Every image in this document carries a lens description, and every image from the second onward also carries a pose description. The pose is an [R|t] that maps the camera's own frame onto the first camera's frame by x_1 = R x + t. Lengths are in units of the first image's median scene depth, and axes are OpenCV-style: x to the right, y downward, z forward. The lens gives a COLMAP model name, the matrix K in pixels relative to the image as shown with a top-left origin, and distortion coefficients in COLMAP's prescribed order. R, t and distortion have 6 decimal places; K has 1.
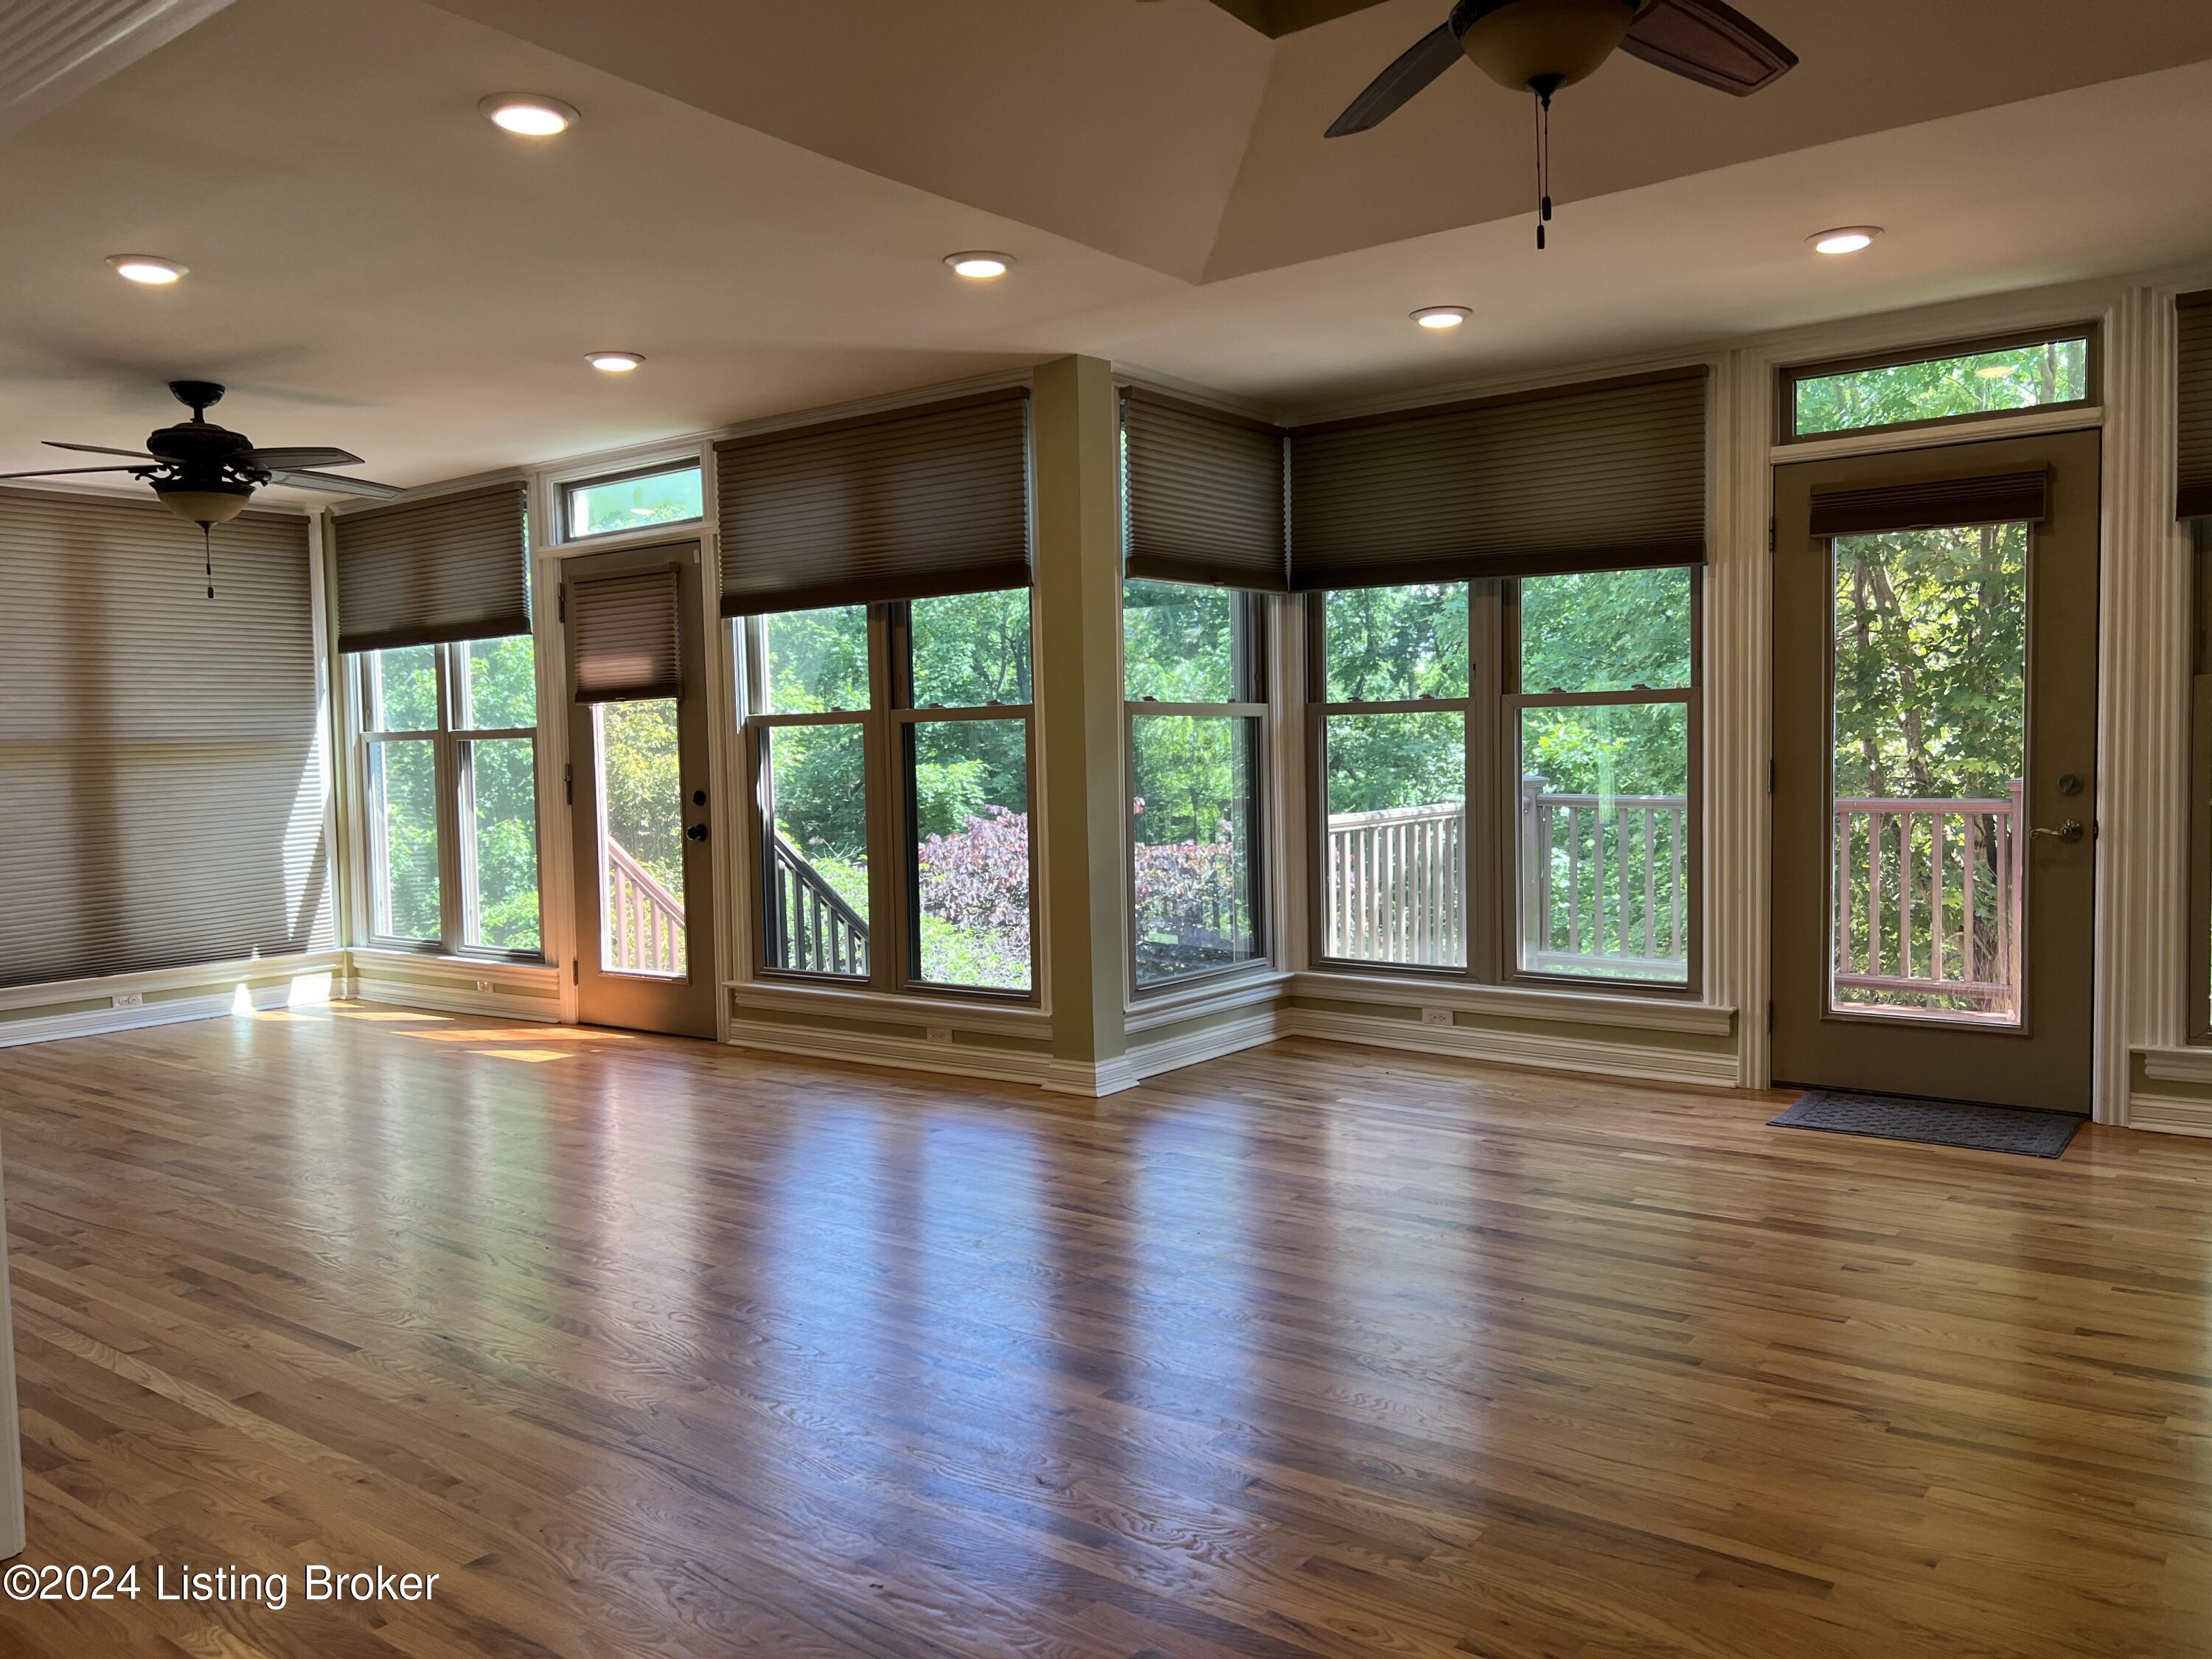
lens RADIAL K [[1668.0, 0, 1094.4], [0, 1668.0, 826.6], [0, 0, 1]] dist [0.014064, 0.003641]
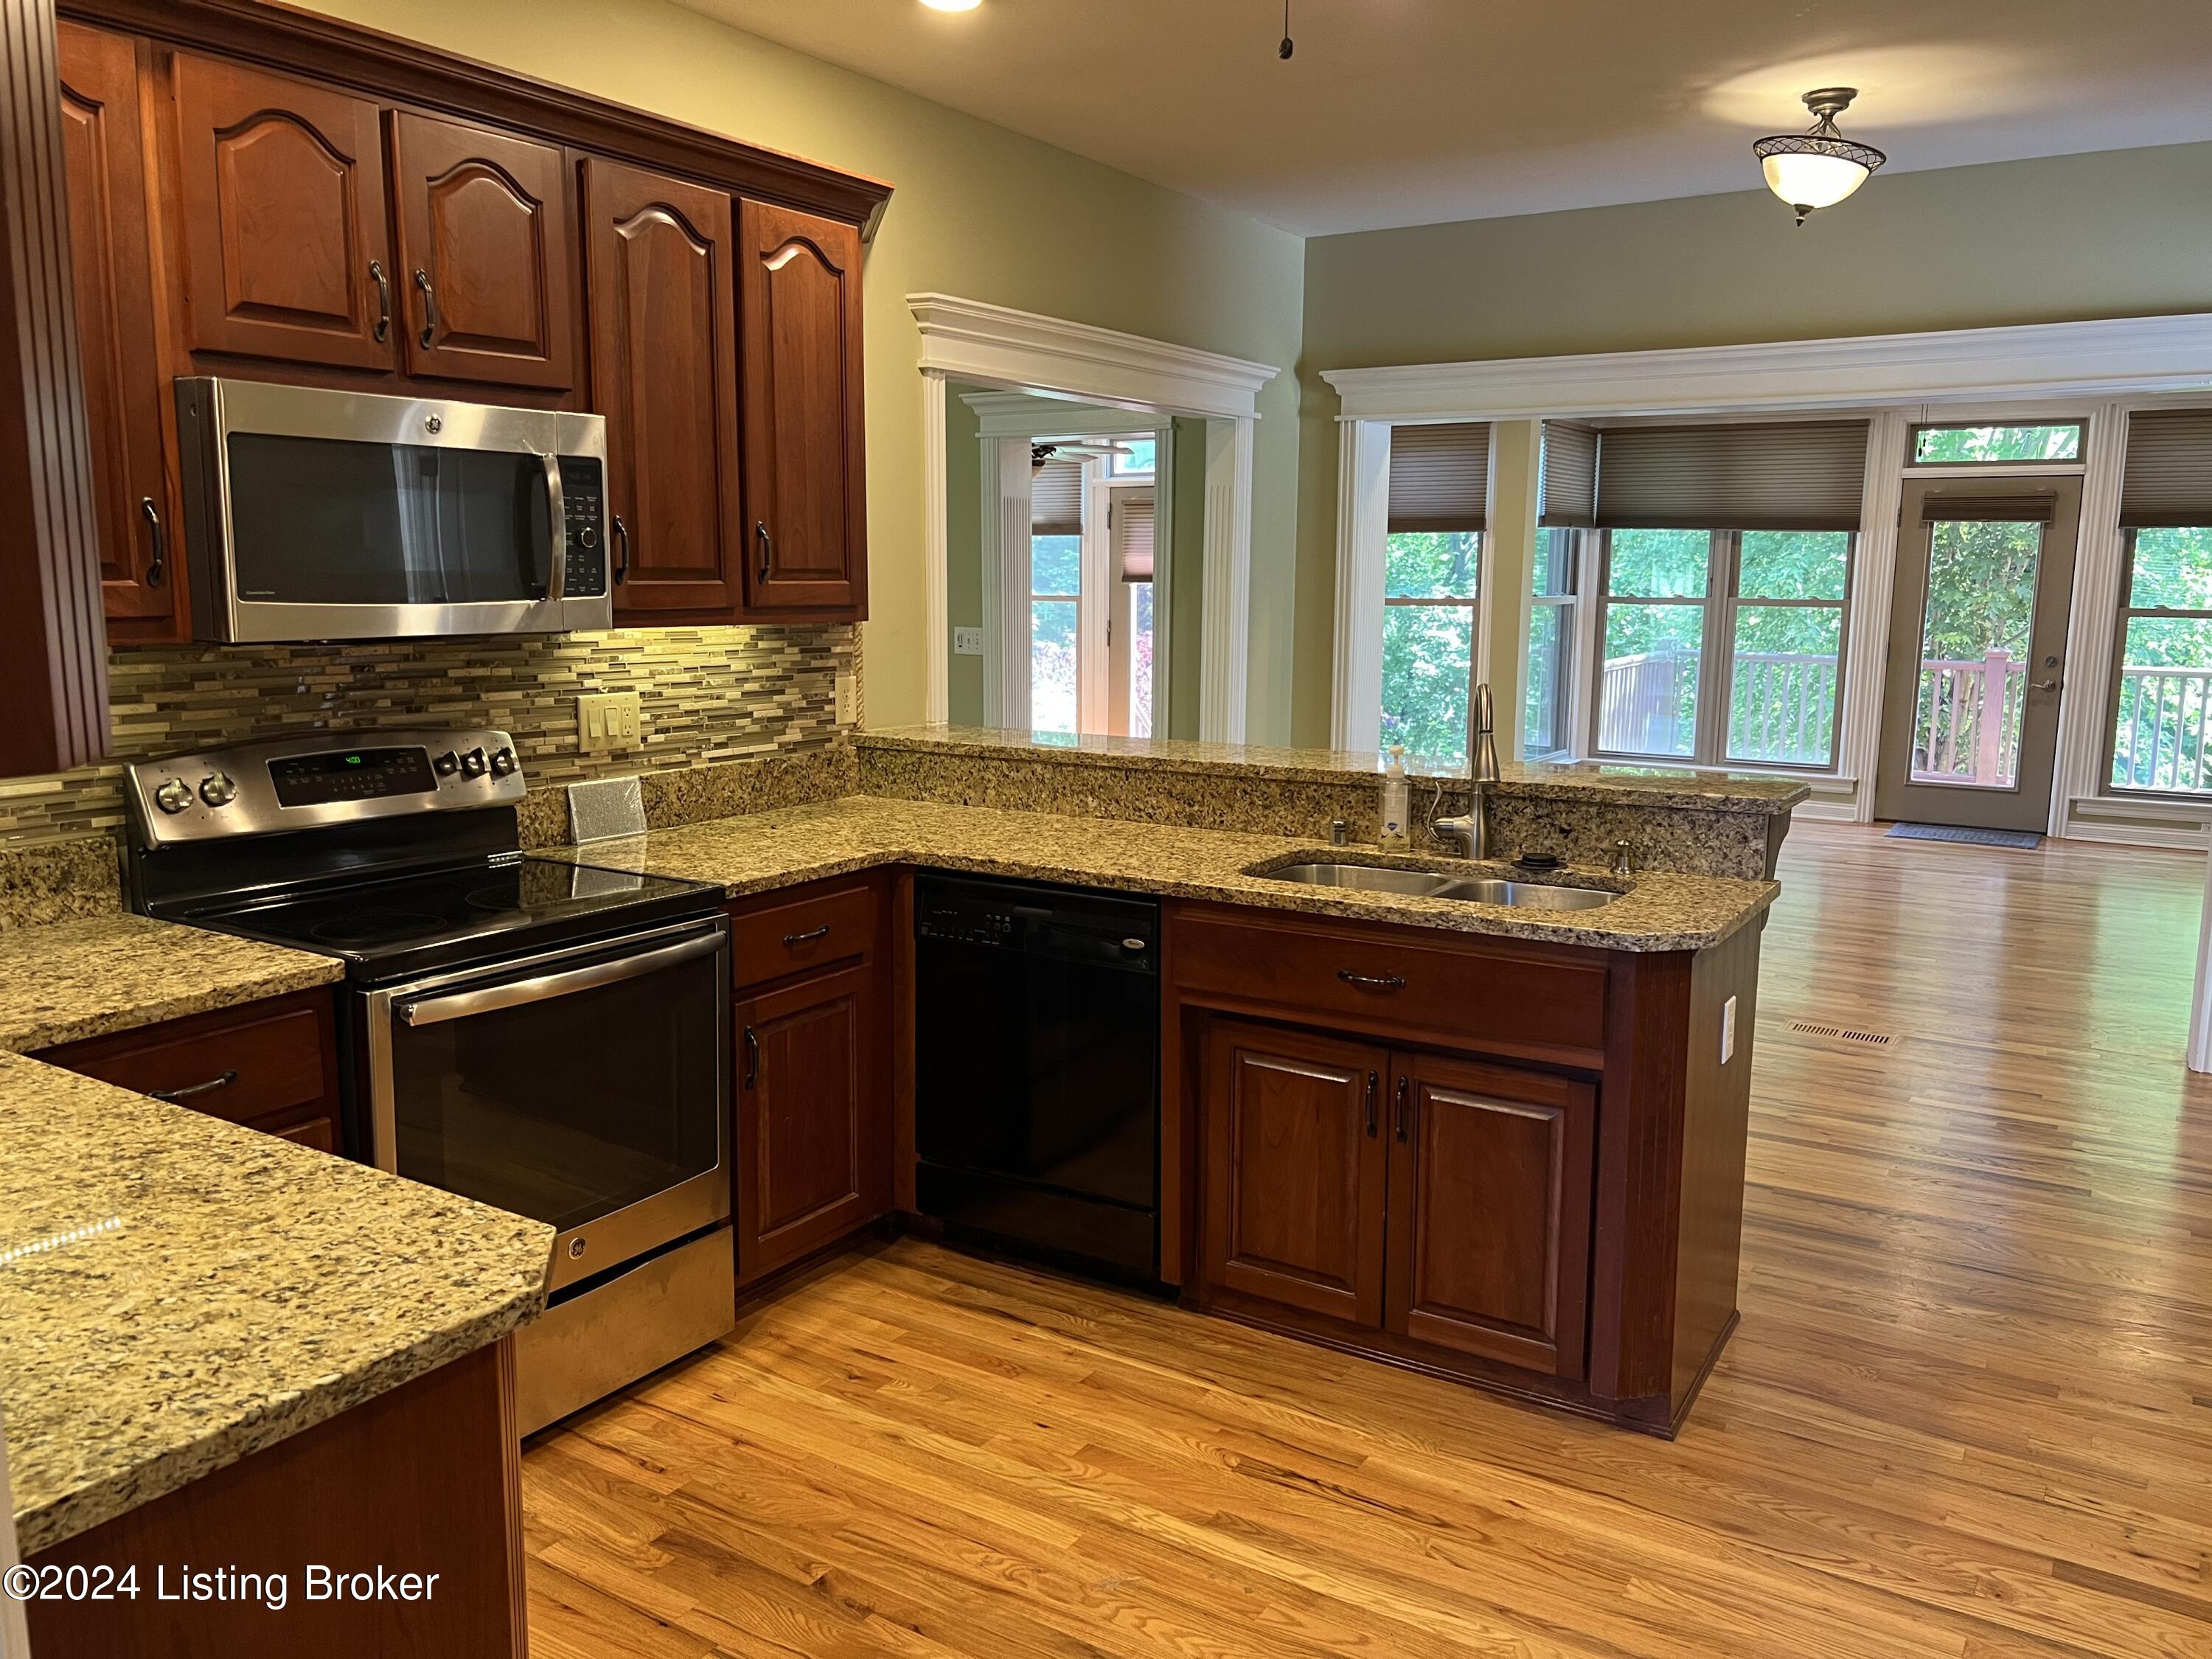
lens RADIAL K [[1668.0, 0, 1104.4], [0, 1668.0, 824.0], [0, 0, 1]] dist [0.014064, 0.003641]
pose [[0.996325, 0.012149, 0.084789, -0.585037], [-0.021313, 0.993920, 0.108018, -0.021552], [-0.082961, -0.109428, 0.990527, -0.738686]]
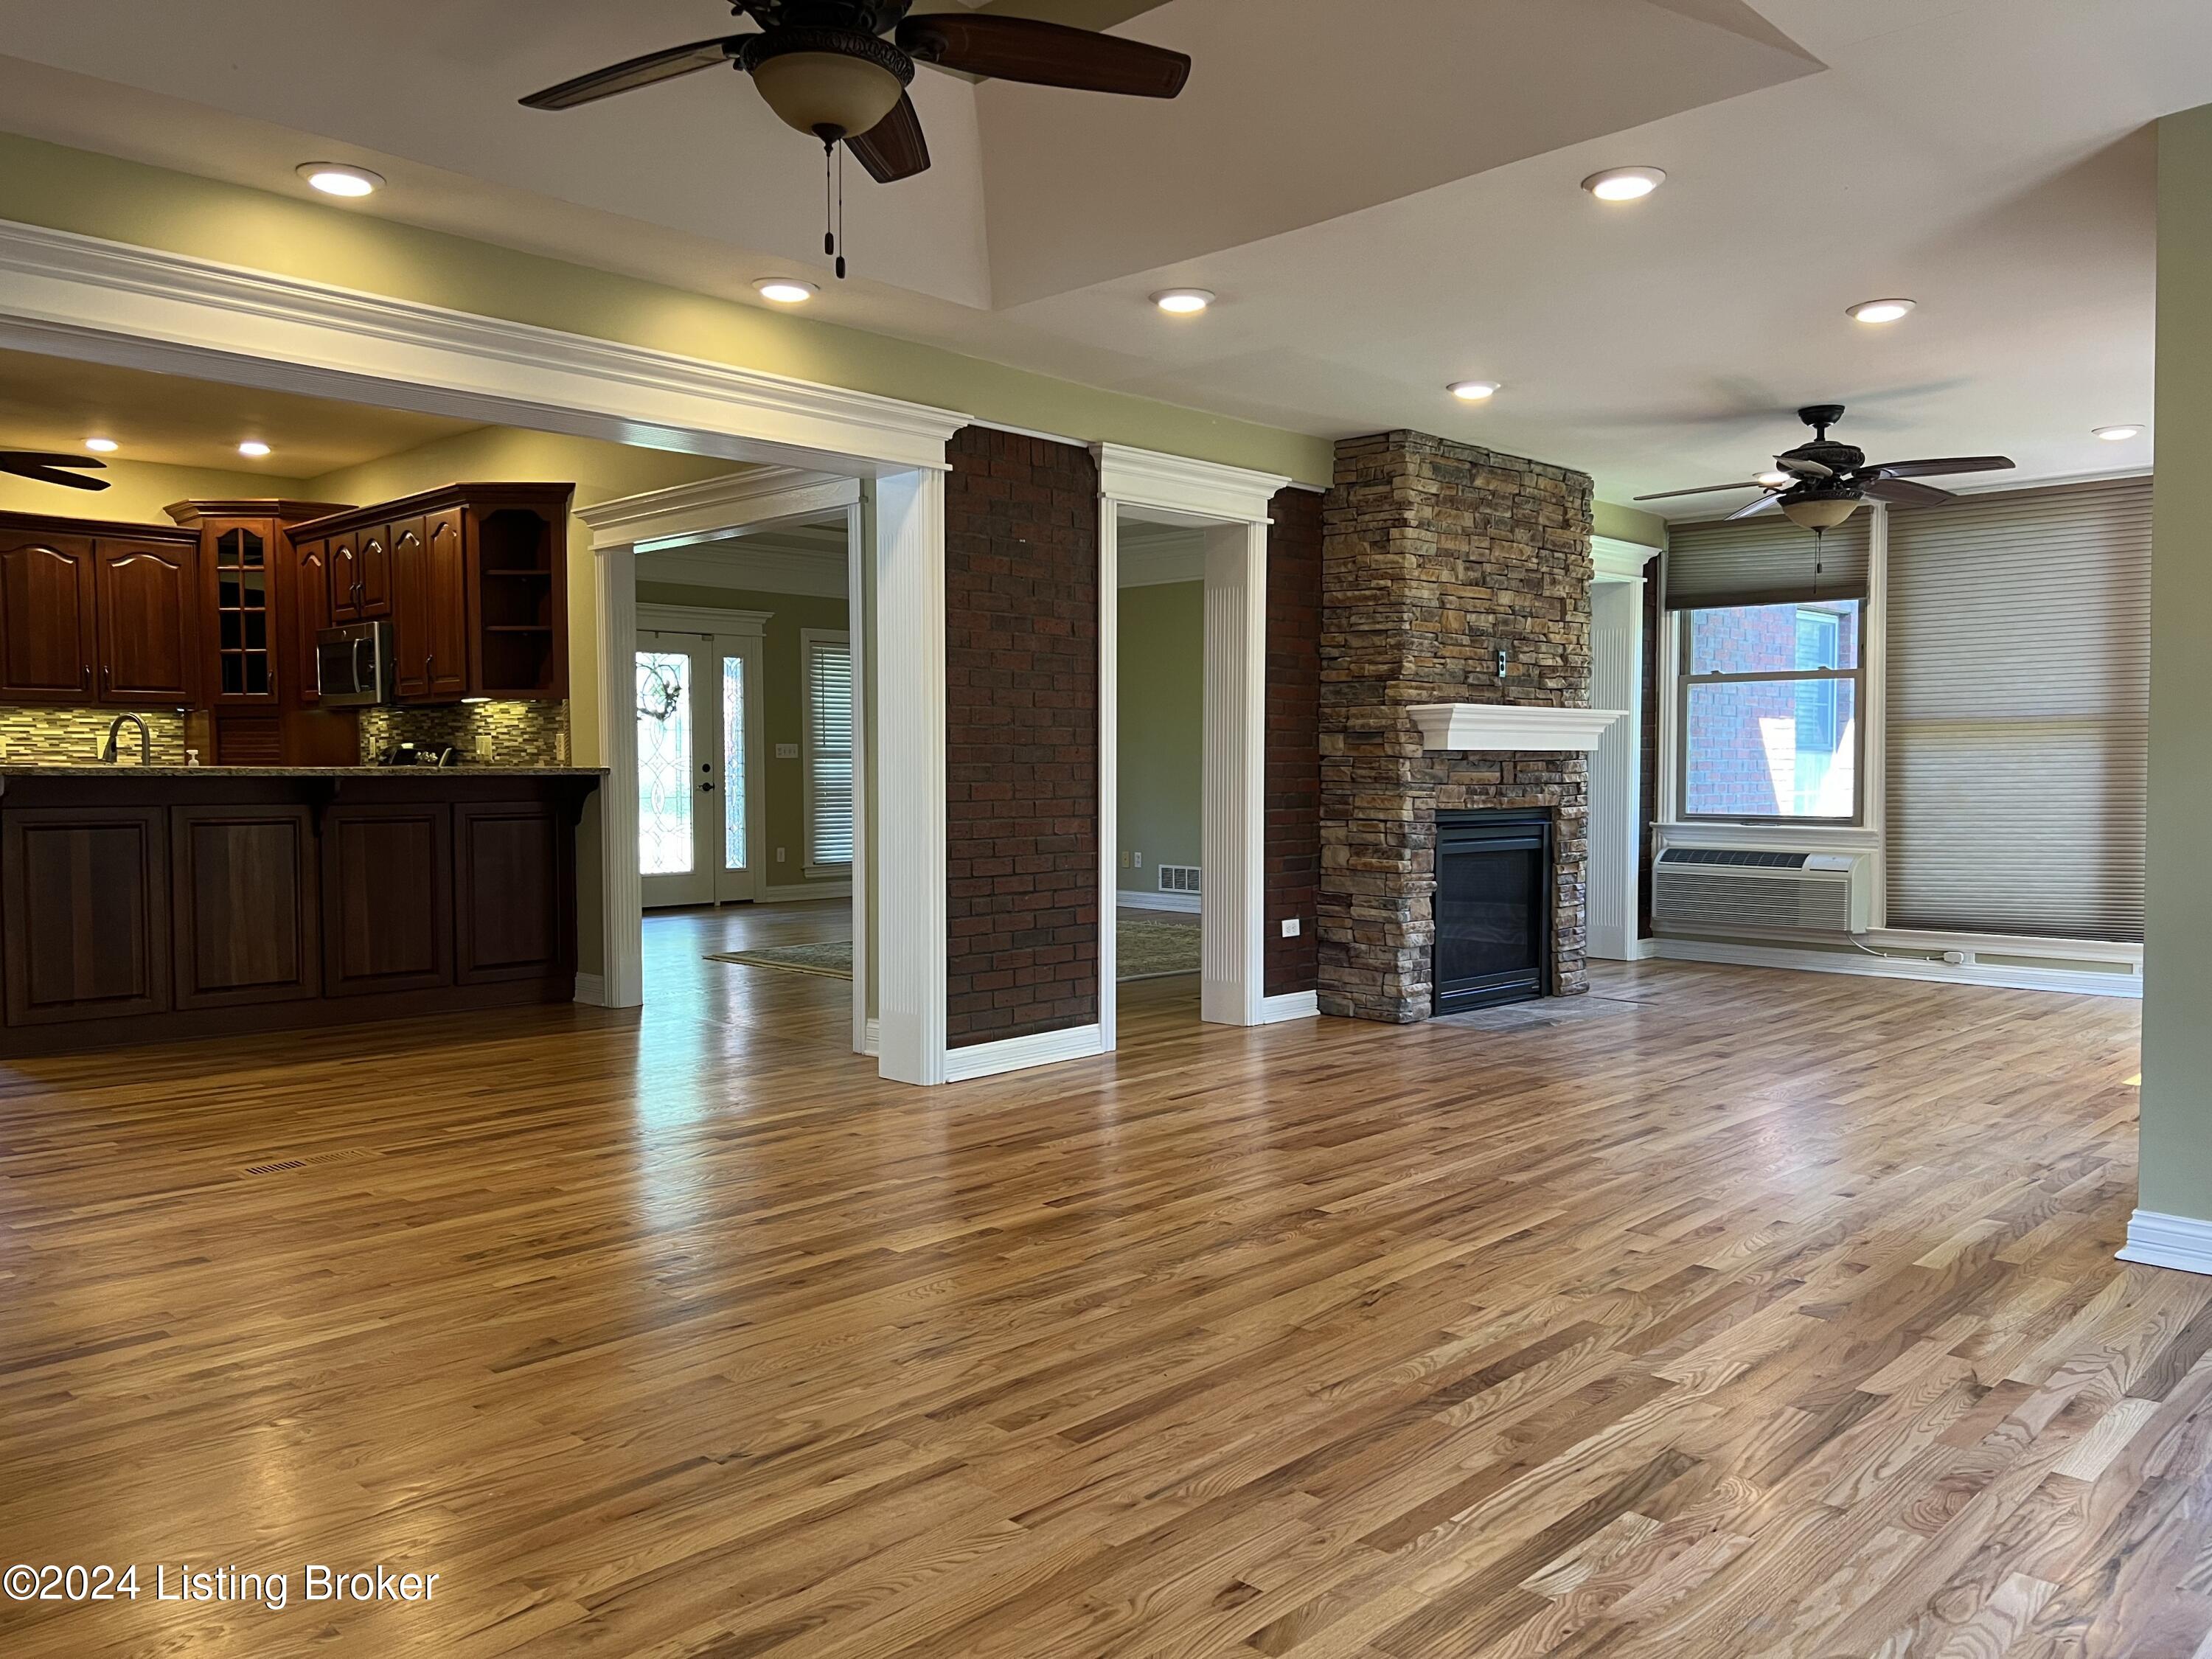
lens RADIAL K [[1668.0, 0, 1095.2], [0, 1668.0, 838.1], [0, 0, 1]] dist [0.014064, 0.003641]
pose [[-0.124249, 0.065378, -0.990095, 0.675815], [-0.038469, 0.996759, 0.070645, -0.031663], [0.991505, 0.046865, -0.121332, 0.655170]]
